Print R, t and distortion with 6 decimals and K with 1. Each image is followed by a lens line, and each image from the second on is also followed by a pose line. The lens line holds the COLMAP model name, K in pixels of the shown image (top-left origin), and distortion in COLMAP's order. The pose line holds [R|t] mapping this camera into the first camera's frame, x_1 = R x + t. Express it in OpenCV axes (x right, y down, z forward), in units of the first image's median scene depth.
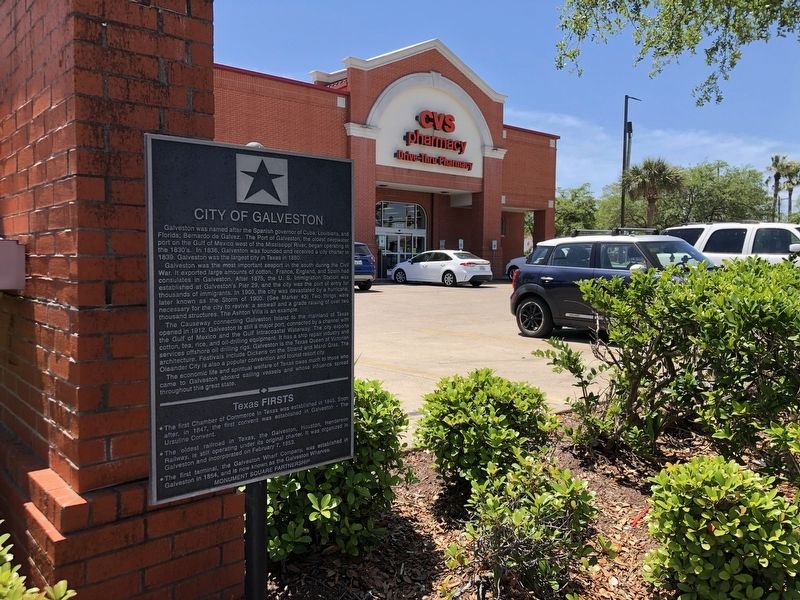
lens RADIAL K [[666.3, 0, 399.0], [0, 666.3, 301.3], [0, 0, 1]] dist [0.026213, -0.037094]
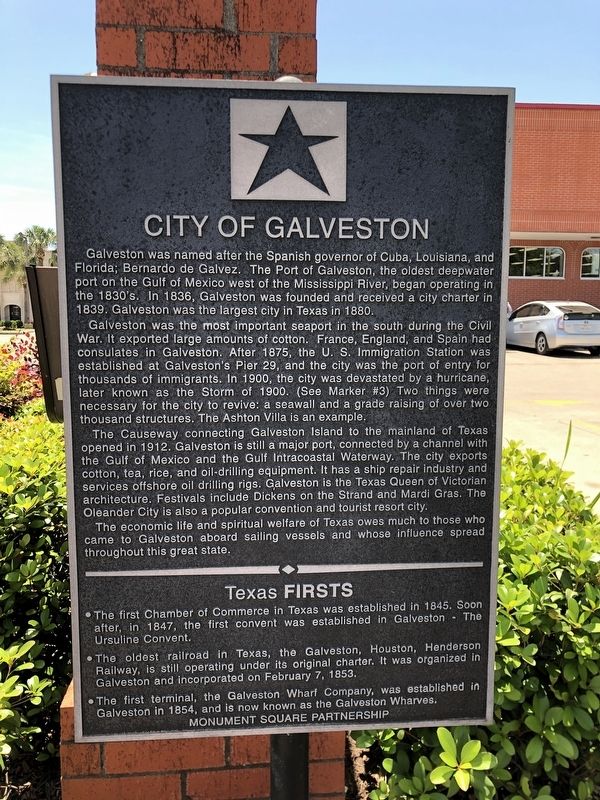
lens RADIAL K [[666.3, 0, 299.8], [0, 666.3, 393.5], [0, 0, 1]] dist [0.026213, -0.037094]
pose [[0.812938, 0.065025, -0.578709, 0.095507], [-0.036836, 0.997498, 0.060336, -0.033750], [0.581184, -0.027732, 0.813299, 0.598898]]
